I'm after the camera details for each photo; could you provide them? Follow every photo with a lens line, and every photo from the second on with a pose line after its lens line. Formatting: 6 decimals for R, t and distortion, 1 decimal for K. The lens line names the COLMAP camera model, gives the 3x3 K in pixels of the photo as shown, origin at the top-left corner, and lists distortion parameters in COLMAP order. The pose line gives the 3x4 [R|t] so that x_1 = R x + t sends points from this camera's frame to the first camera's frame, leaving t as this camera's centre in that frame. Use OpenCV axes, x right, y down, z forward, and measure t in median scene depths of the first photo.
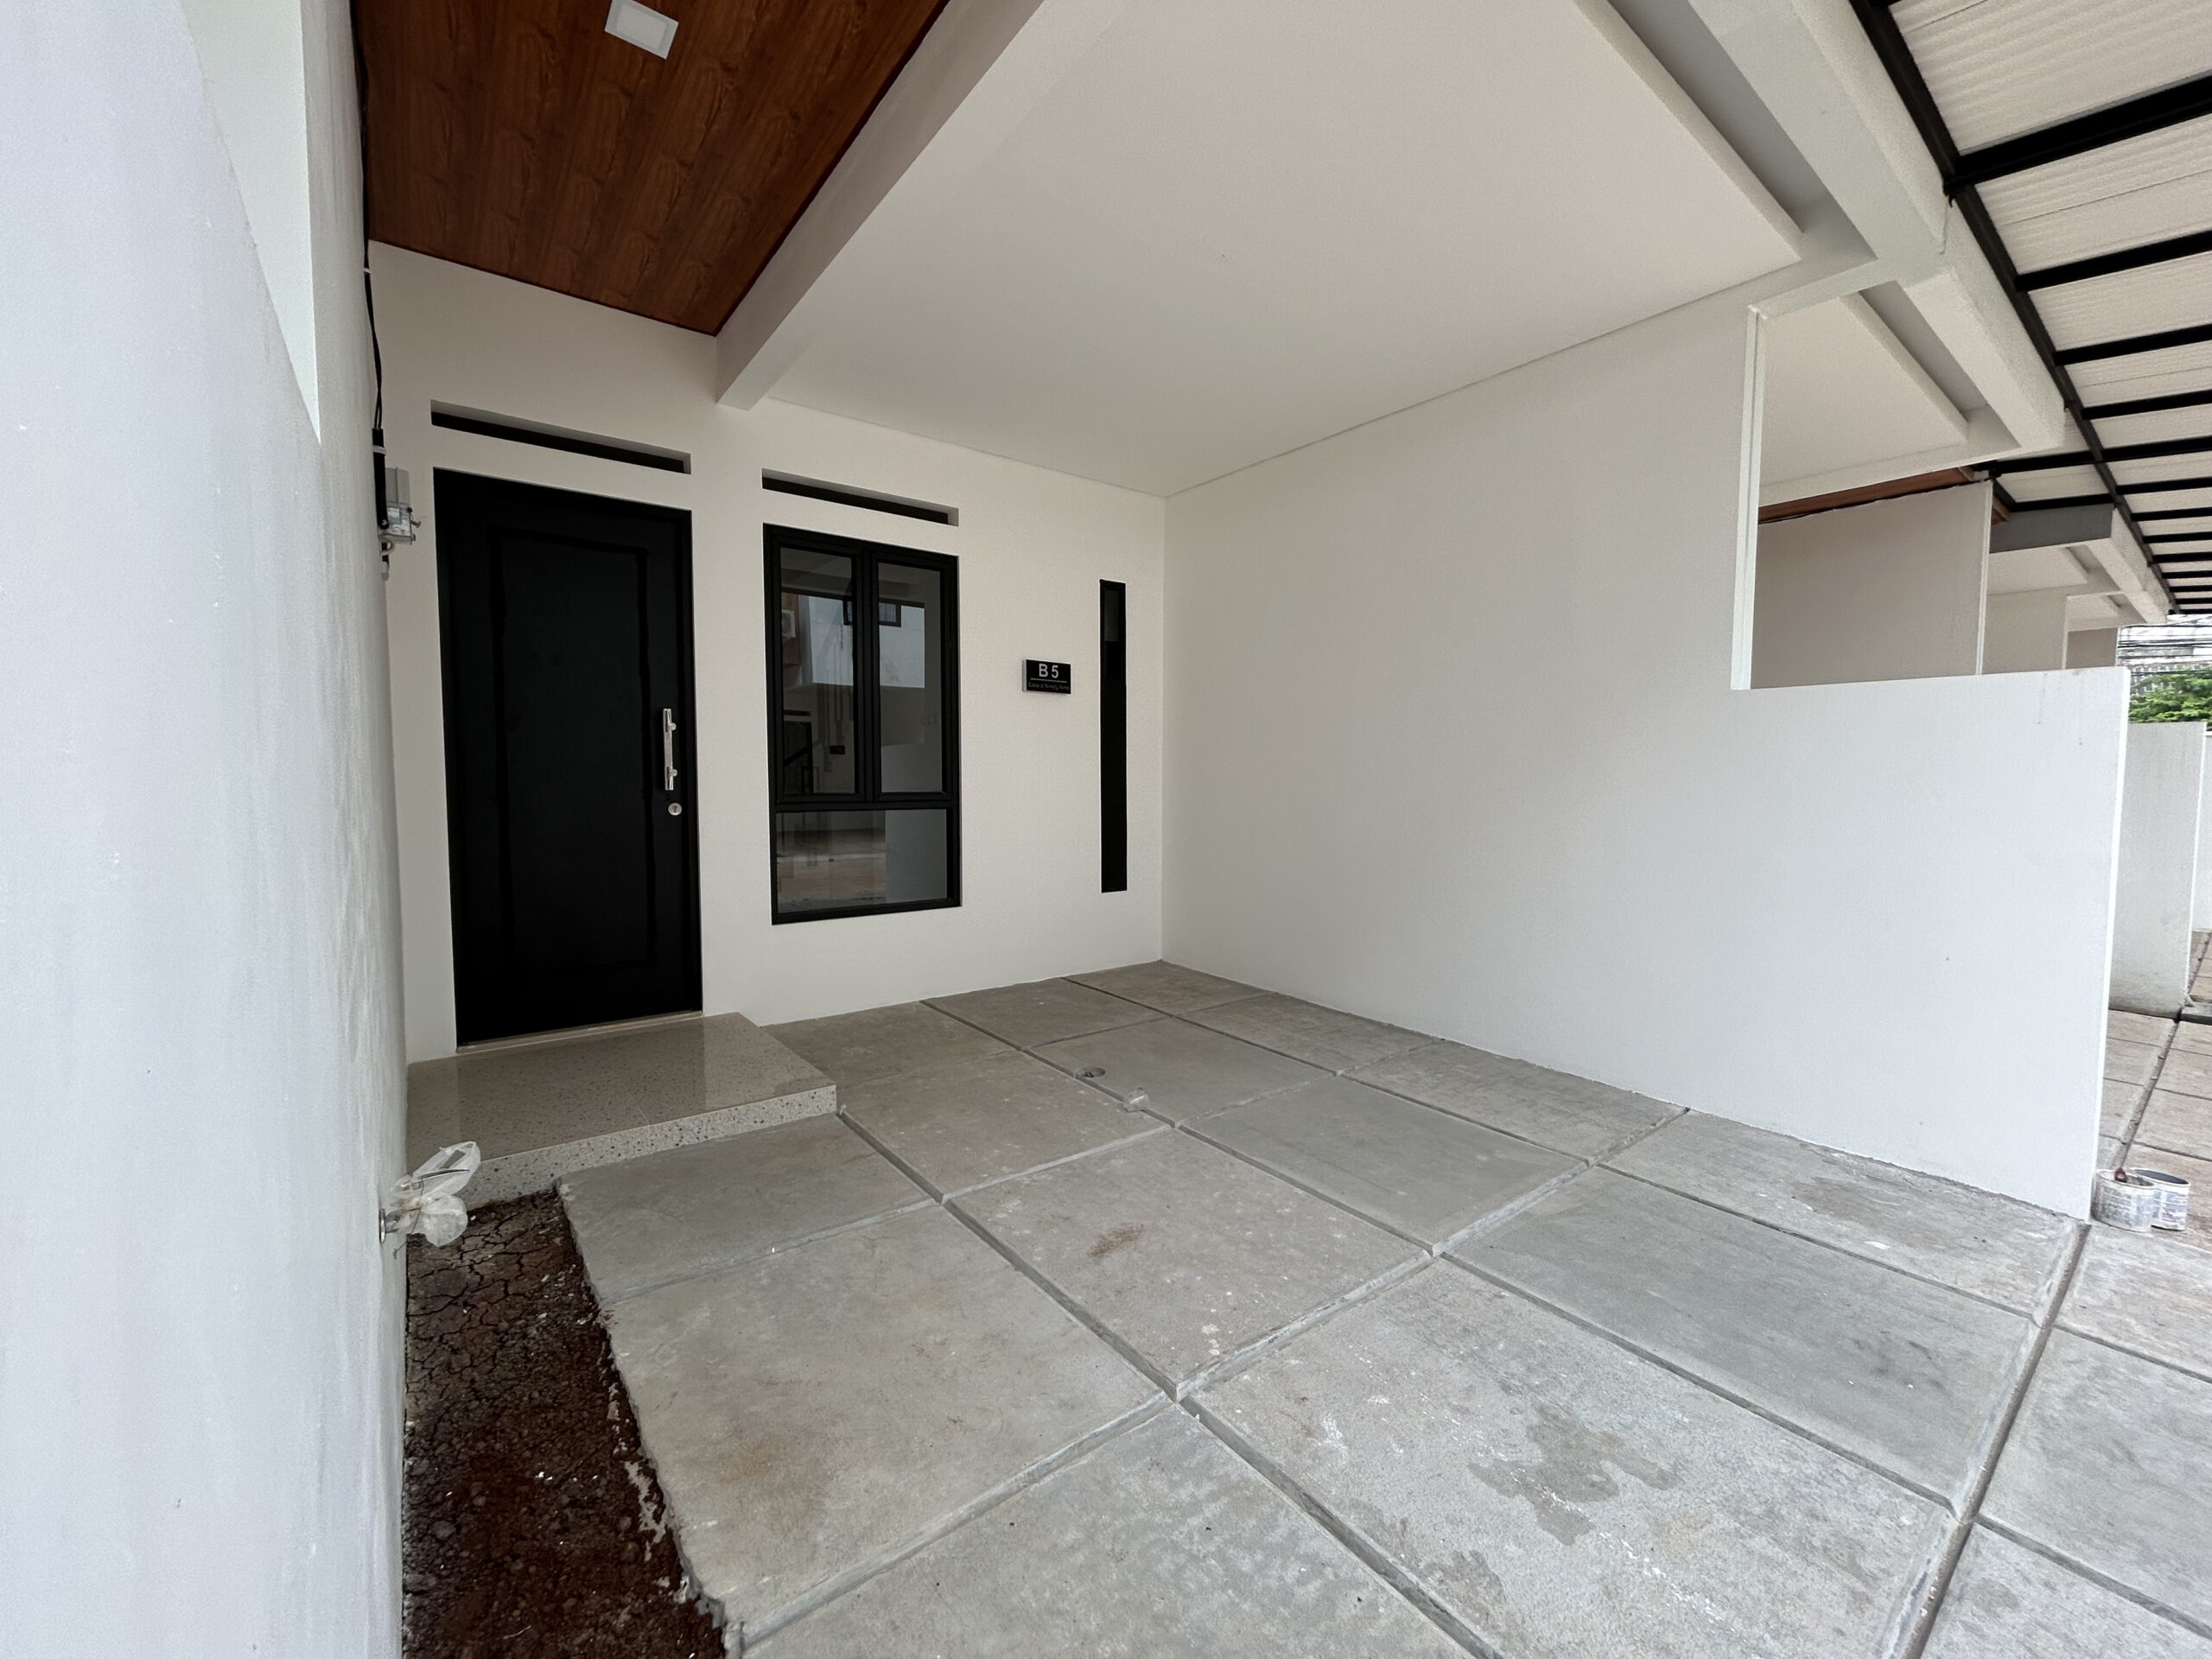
lens RADIAL K [[889.6, 0, 1106.0], [0, 889.6, 829.5], [0, 0, 1]] dist [0.000430, 0.000140]
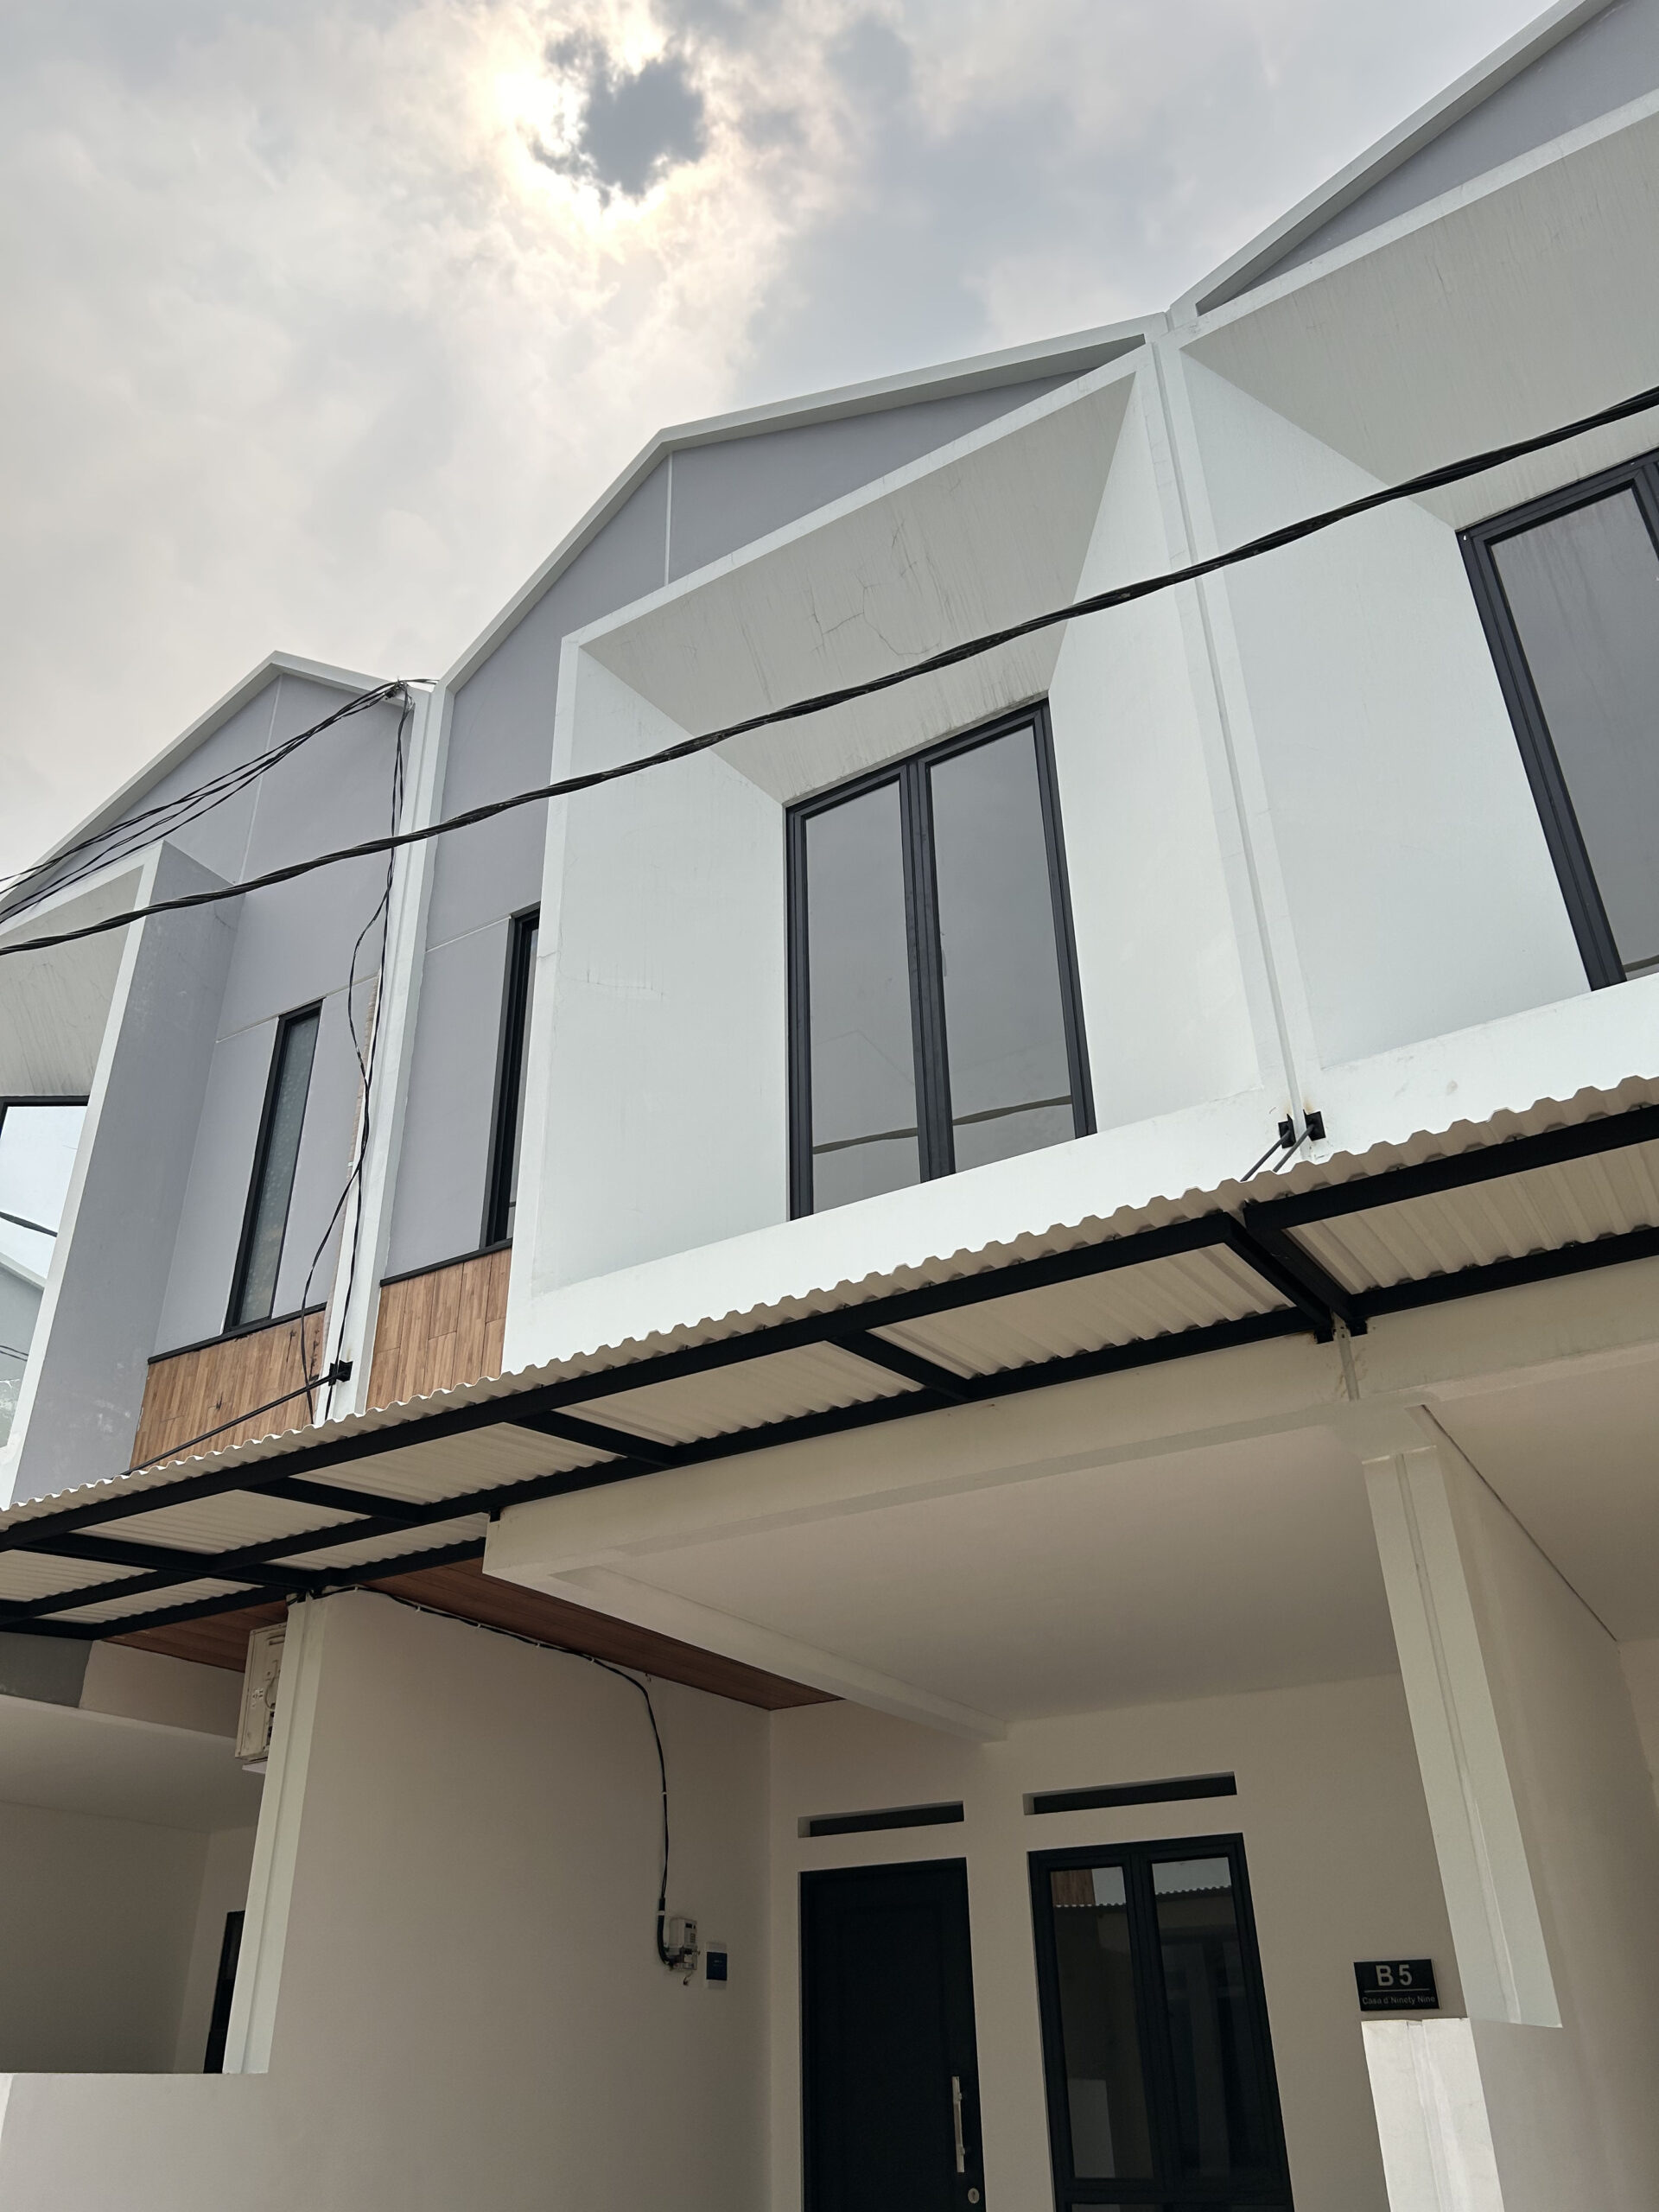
lens RADIAL K [[1672.6, 0, 827.0], [0, 1672.6, 1120.1], [0, 0, 1]] dist [0.014106, -0.007741]
pose [[0.364603, -0.475189, -0.800787, 1.455305], [-0.036013, 0.852147, -0.522062, -0.059395], [0.930466, 0.219185, 0.293582, 0.072491]]
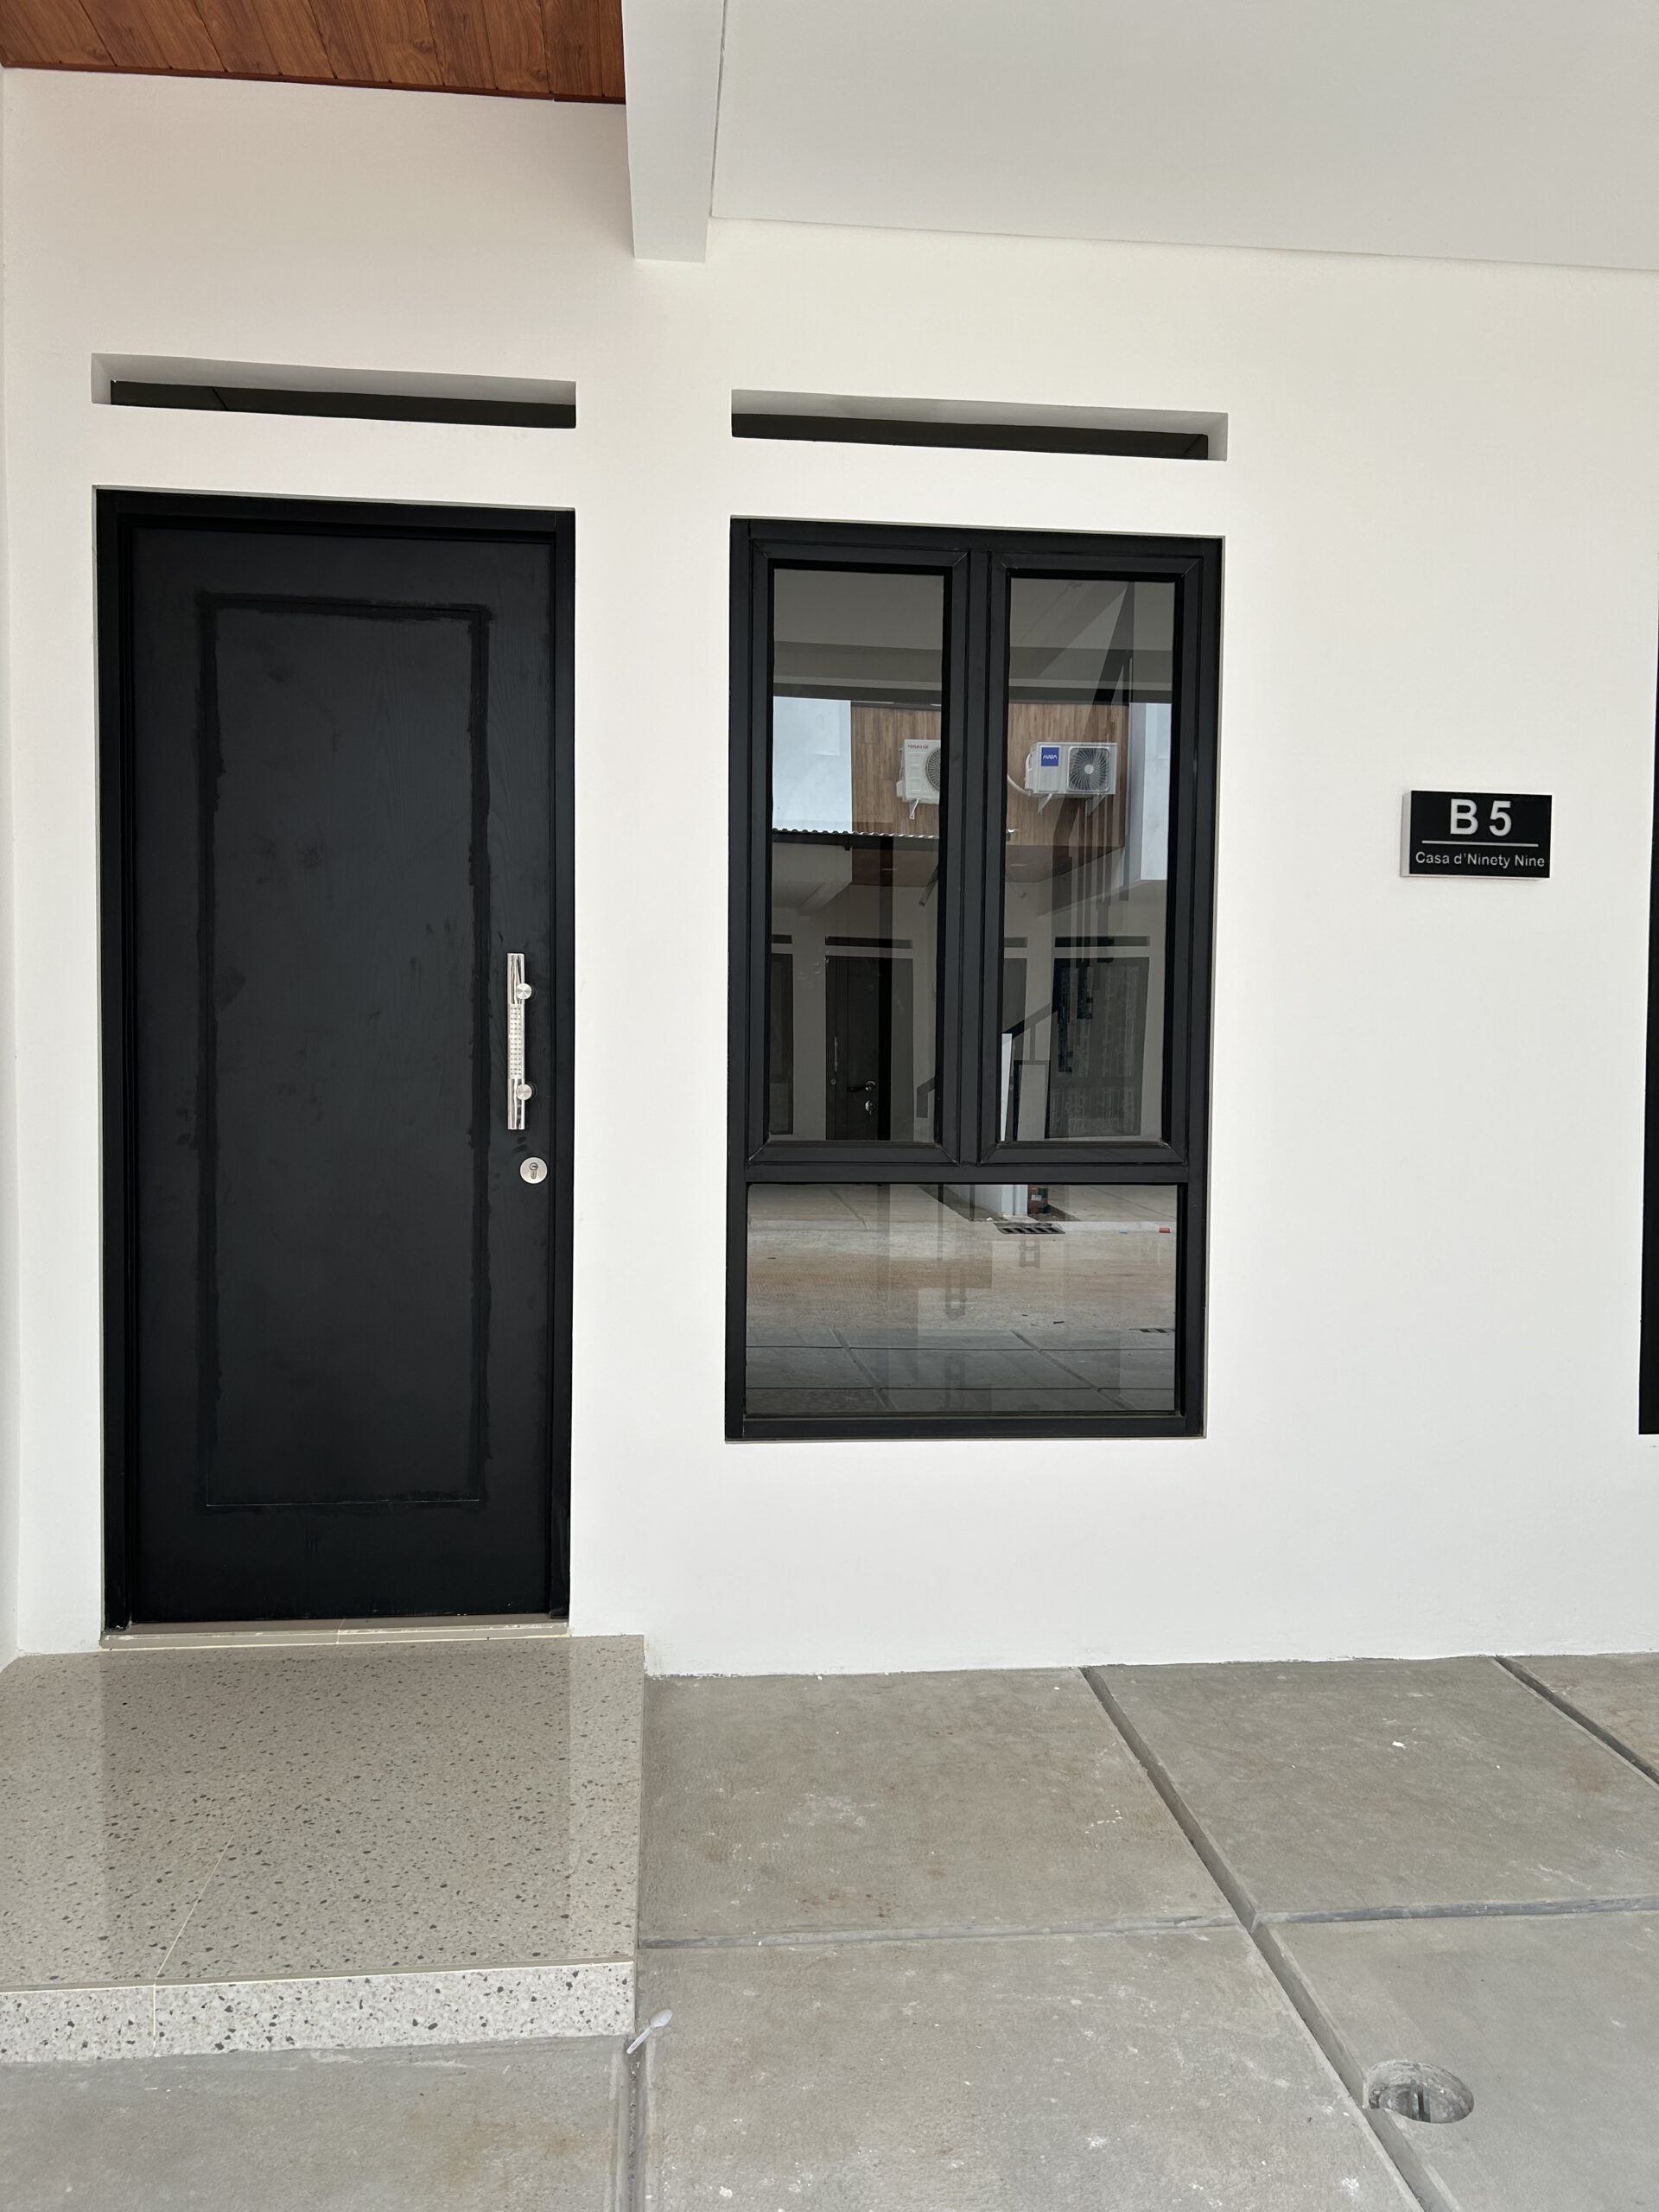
lens RADIAL K [[1672.6, 0, 827.0], [0, 1672.6, 1120.1], [0, 0, 1]] dist [0.014106, -0.007741]
pose [[0.846462, 0.030359, -0.531583, 0.099498], [-0.041071, 0.999121, -0.008337, -0.047766], [0.530863, 0.028890, 0.846965, 0.355383]]
